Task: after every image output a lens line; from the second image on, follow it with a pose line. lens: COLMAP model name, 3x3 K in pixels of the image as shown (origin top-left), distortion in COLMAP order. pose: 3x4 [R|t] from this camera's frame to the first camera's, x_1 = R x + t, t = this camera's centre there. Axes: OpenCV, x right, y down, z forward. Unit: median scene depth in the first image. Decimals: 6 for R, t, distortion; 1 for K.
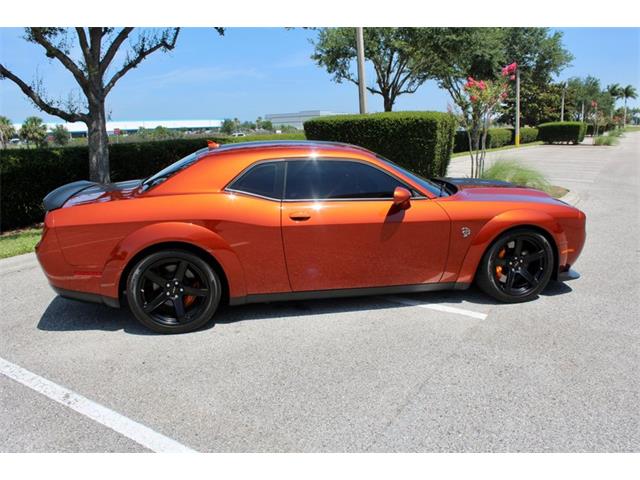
lens RADIAL K [[534.5, 0, 320.2], [0, 534.5, 237.0], [0, 0, 1]] dist [-0.180541, 0.169183]
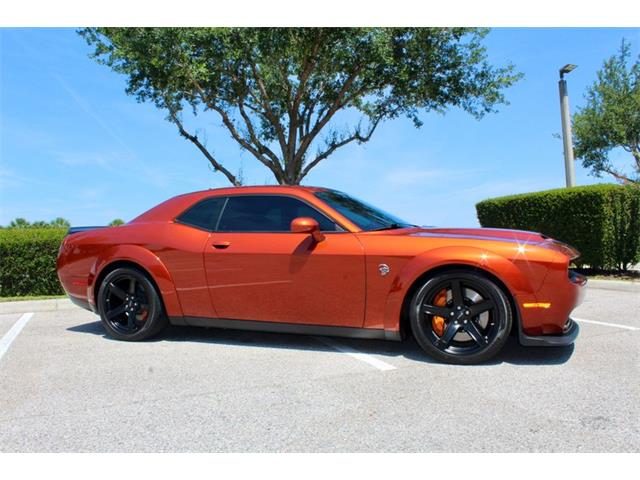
lens RADIAL K [[539.0, 0, 317.7], [0, 539.0, 237.9], [0, 0, 1]] dist [-0.176533, 0.181969]
pose [[0.846138, 0.001586, -0.532962, 0.253021], [-0.109433, 0.979206, -0.170822, 0.040011], [0.521609, 0.202863, 0.828717, 0.072852]]
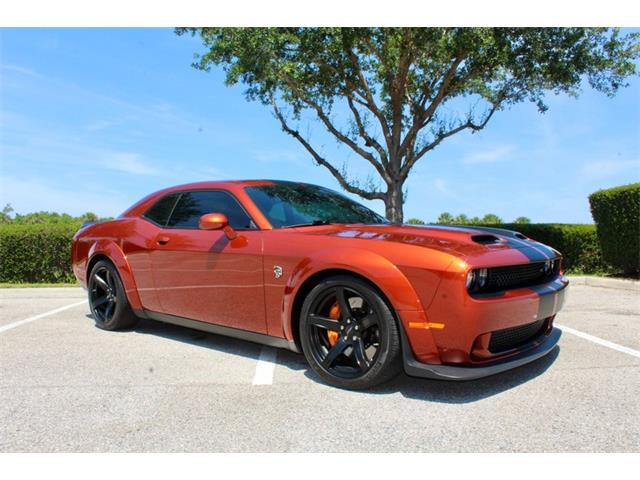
lens RADIAL K [[534.5, 0, 320.2], [0, 534.5, 237.0], [0, 0, 1]] dist [-0.180541, 0.169183]
pose [[0.623404, 0.017697, -0.781700, 0.357396], [-0.169476, 0.979036, -0.112992, 0.007444], [0.763312, 0.202919, 0.613334, 0.212044]]
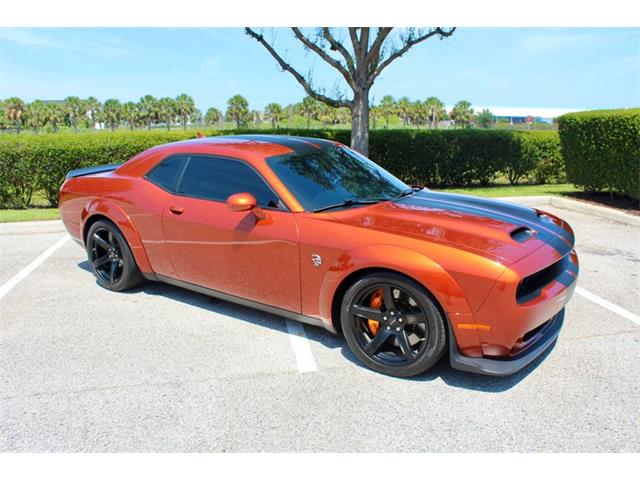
lens RADIAL K [[534.5, 0, 320.2], [0, 534.5, 237.0], [0, 0, 1]] dist [-0.180541, 0.169183]
pose [[0.707633, 0.175740, -0.684376, 0.315290], [-0.158194, 0.983393, 0.088954, -0.044370], [0.688643, 0.045317, 0.723683, 0.161806]]
